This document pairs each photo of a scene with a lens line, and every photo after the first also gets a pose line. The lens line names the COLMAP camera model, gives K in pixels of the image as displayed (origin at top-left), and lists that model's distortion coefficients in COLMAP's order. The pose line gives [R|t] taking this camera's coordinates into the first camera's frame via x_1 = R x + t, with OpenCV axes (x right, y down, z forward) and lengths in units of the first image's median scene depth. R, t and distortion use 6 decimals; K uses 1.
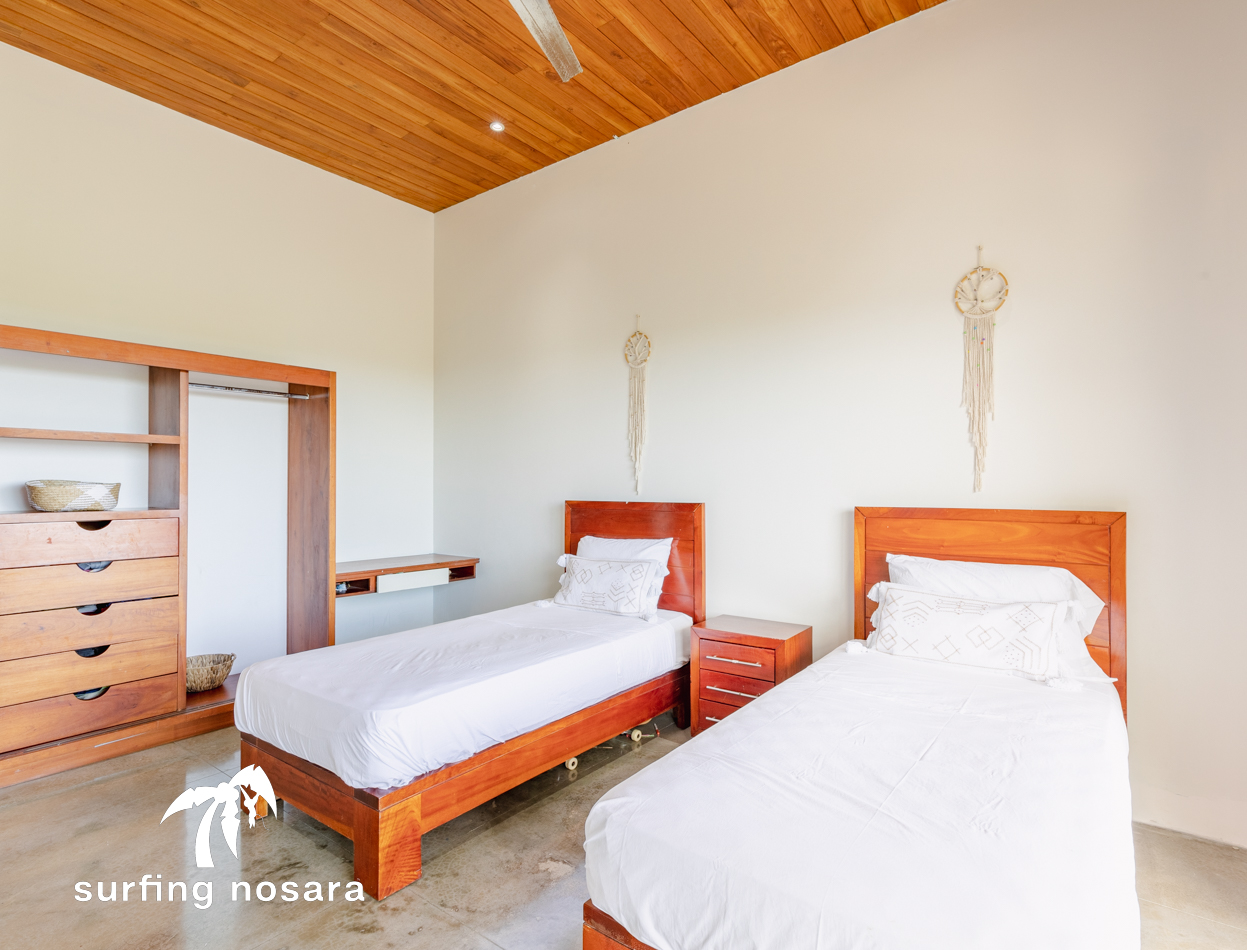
lens RADIAL K [[657.2, 0, 623.5], [0, 657.2, 475.0], [0, 0, 1]] dist [0.021650, -0.000036]
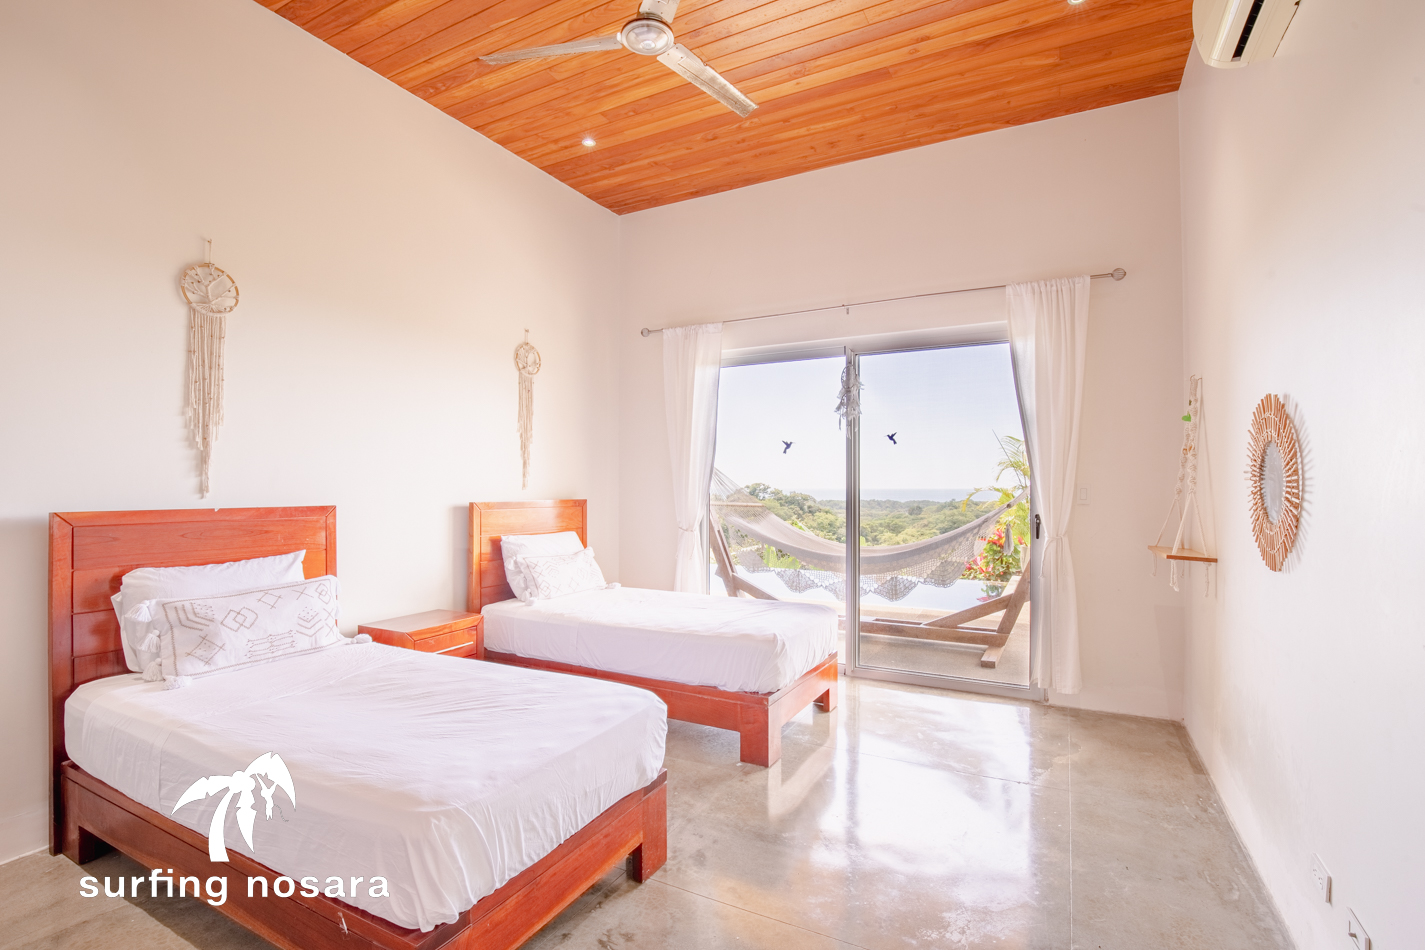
lens RADIAL K [[659.8, 0, 712.5], [0, 659.8, 475.0], [0, 0, 1]] dist [-0.000687, -0.000100]
pose [[-0.152260, 0.017266, 0.988190, -0.826163], [-0.014795, 0.999696, -0.019747, 0.012417], [-0.988230, -0.017627, -0.151958, 0.639677]]
